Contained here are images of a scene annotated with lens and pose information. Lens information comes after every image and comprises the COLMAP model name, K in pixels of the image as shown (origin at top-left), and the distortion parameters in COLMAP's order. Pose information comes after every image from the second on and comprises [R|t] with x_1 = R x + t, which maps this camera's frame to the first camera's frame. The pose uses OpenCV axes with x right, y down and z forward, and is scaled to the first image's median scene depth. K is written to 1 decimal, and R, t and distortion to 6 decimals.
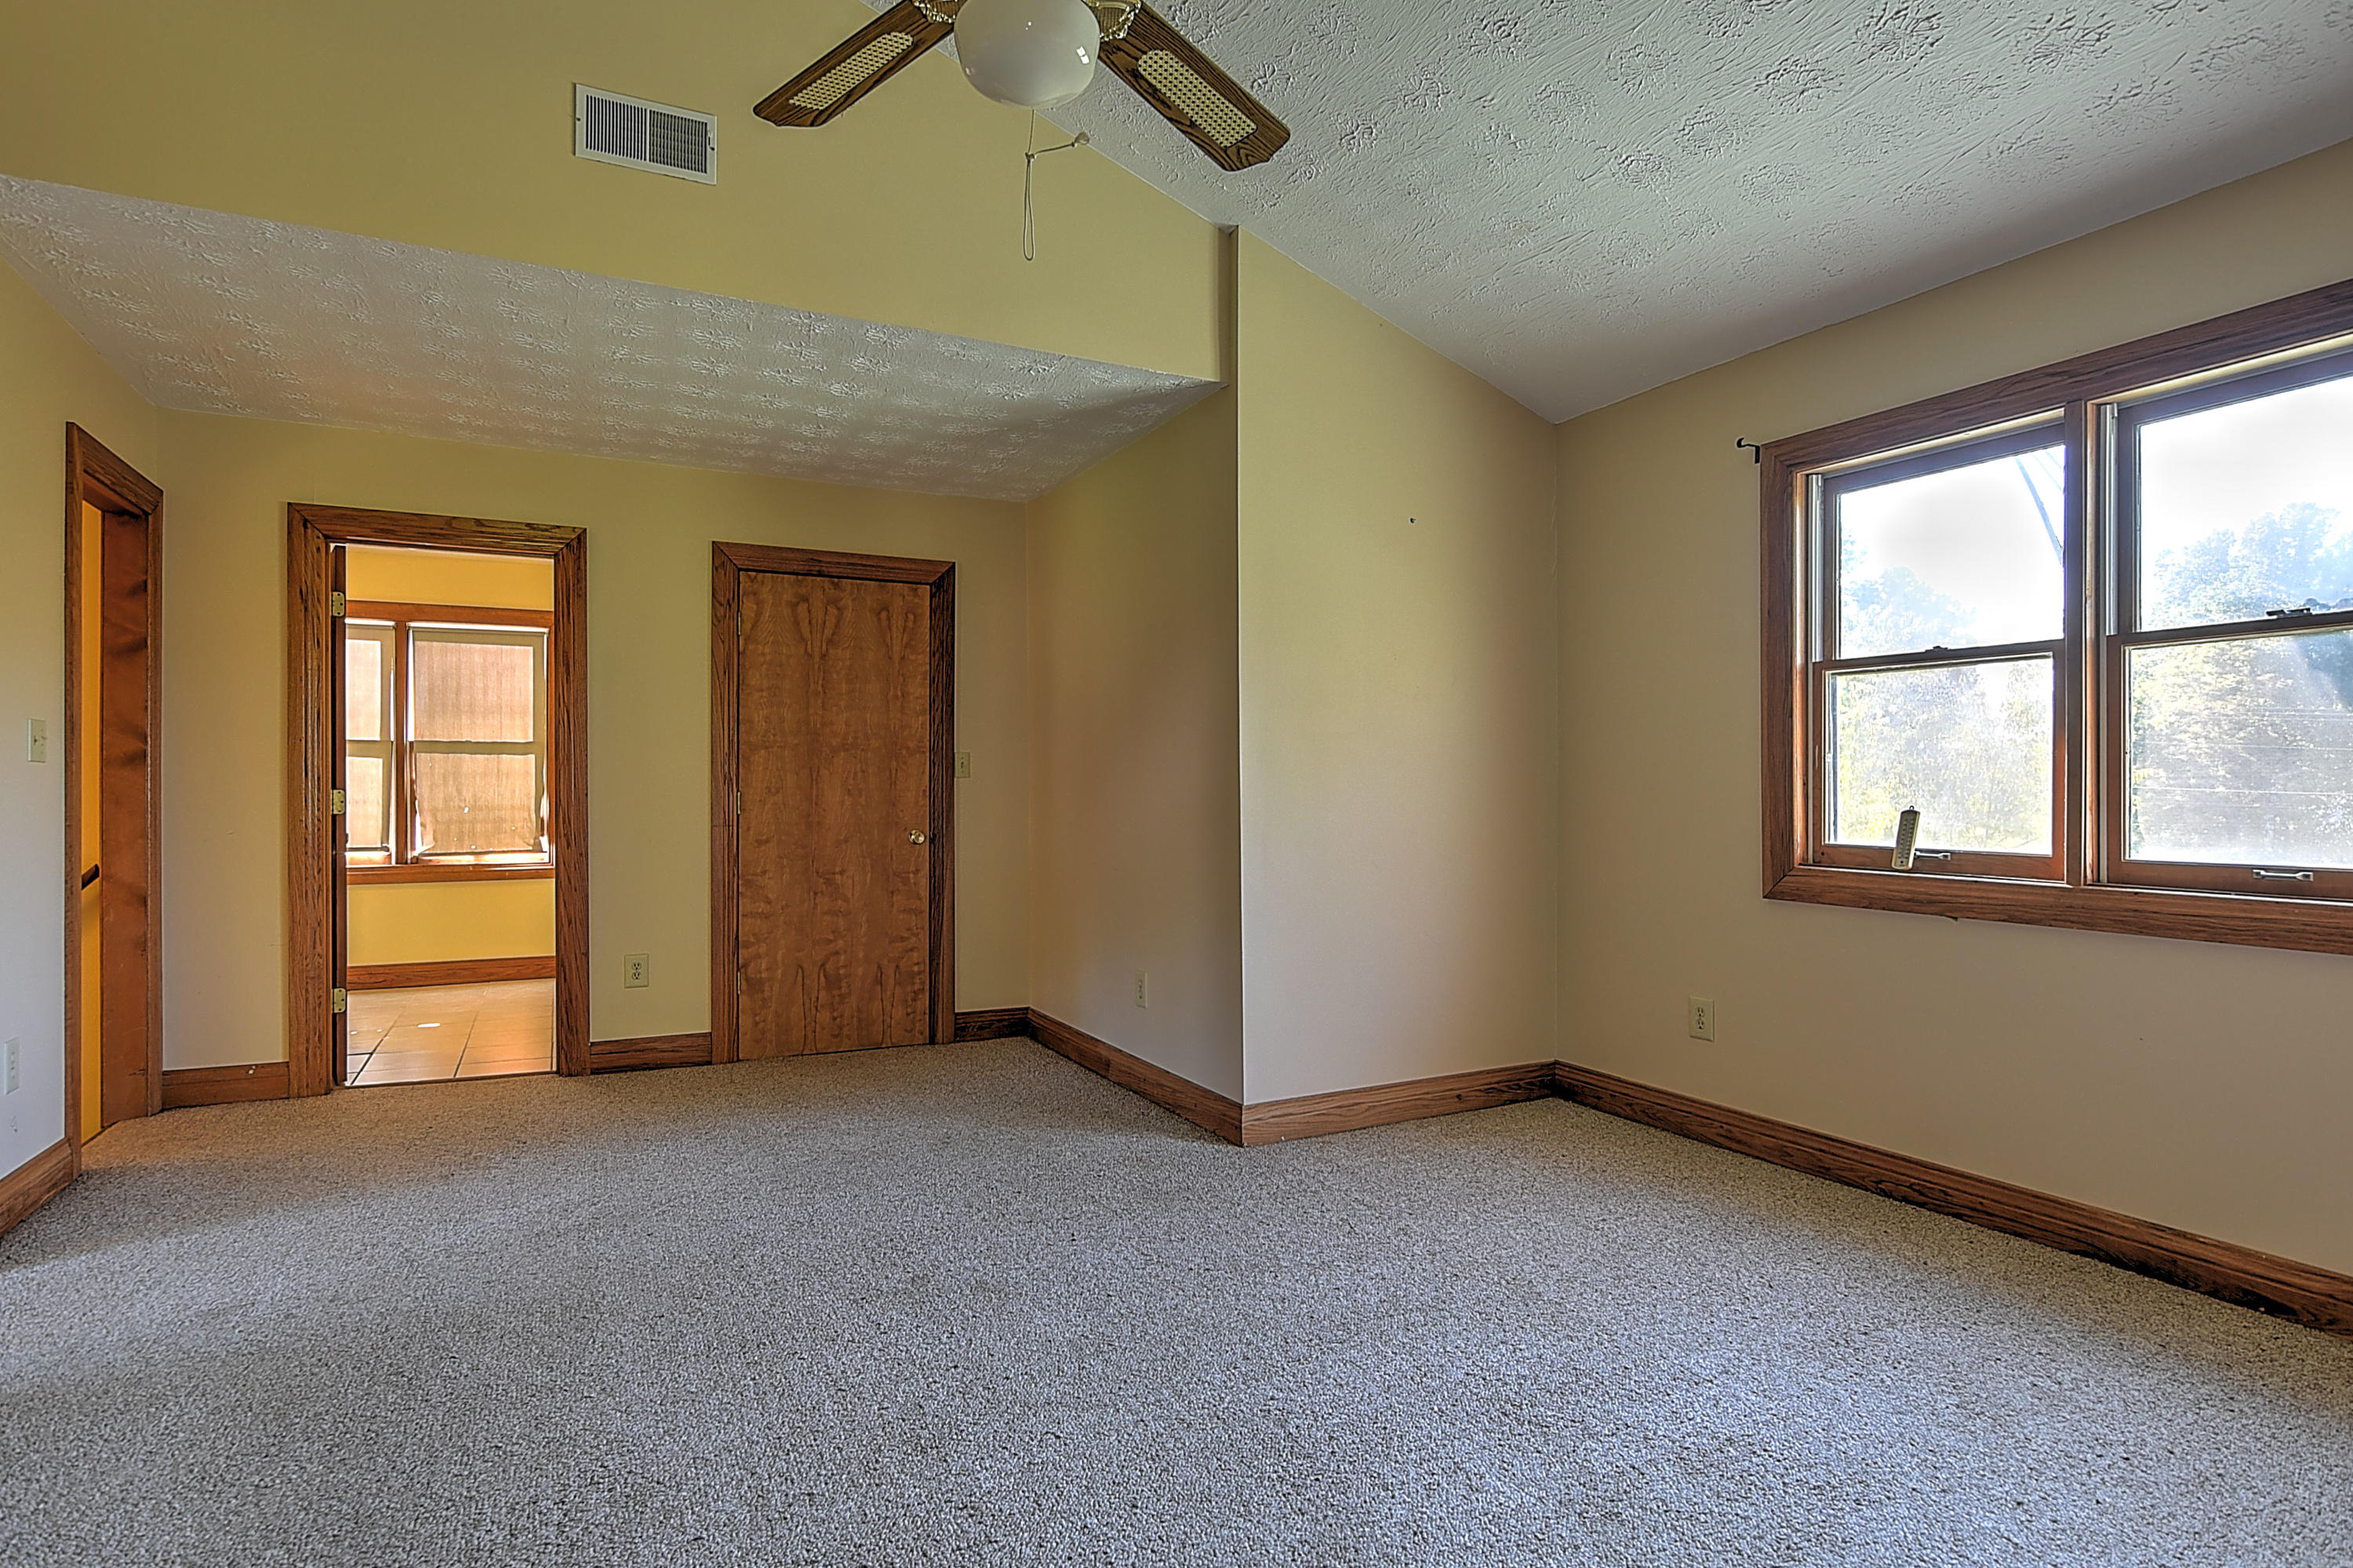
lens RADIAL K [[1218.3, 0, 1172.2], [0, 1218.3, 781.6], [0, 0, 1]] dist [0.005227, 0.000601]
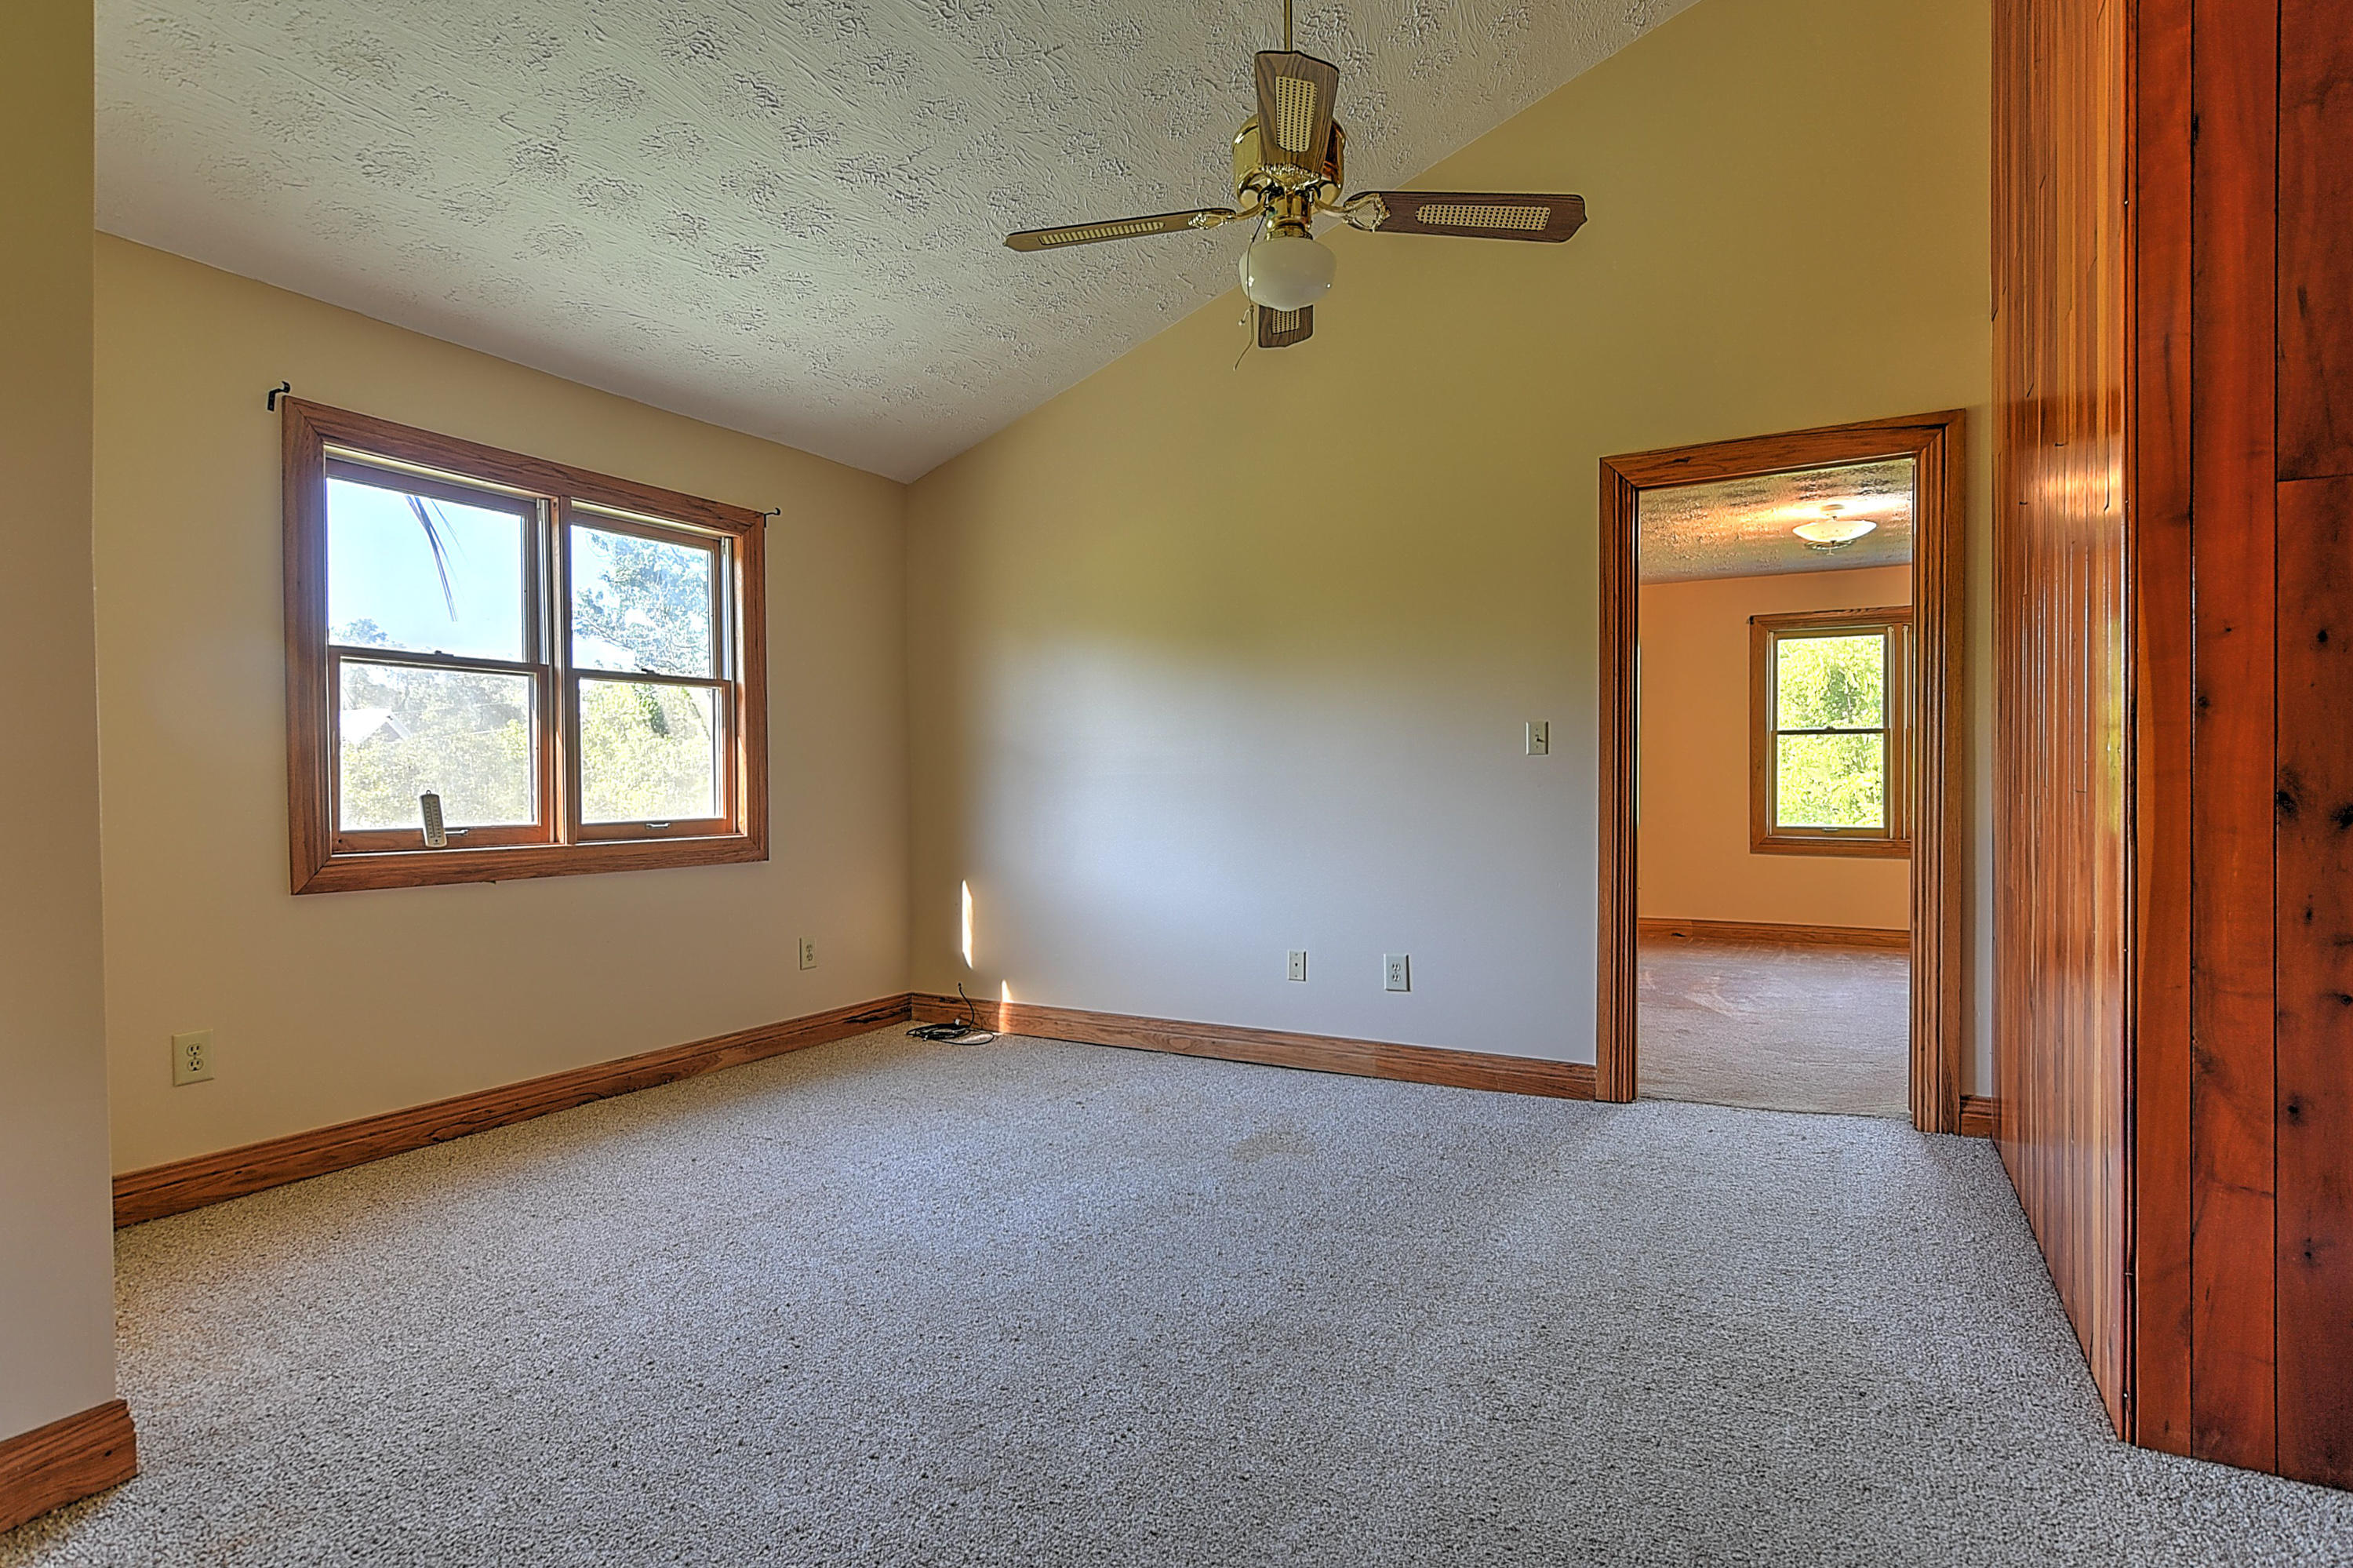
lens RADIAL K [[1218.3, 0, 1155.6], [0, 1218.3, 784.2], [0, 0, 1]] dist [0.005227, 0.000601]
pose [[-0.554511, -0.002290, 0.832173, -0.701538], [-0.003163, 0.999995, 0.000645, 0.011218], [-0.832171, -0.002274, -0.554515, 1.078081]]
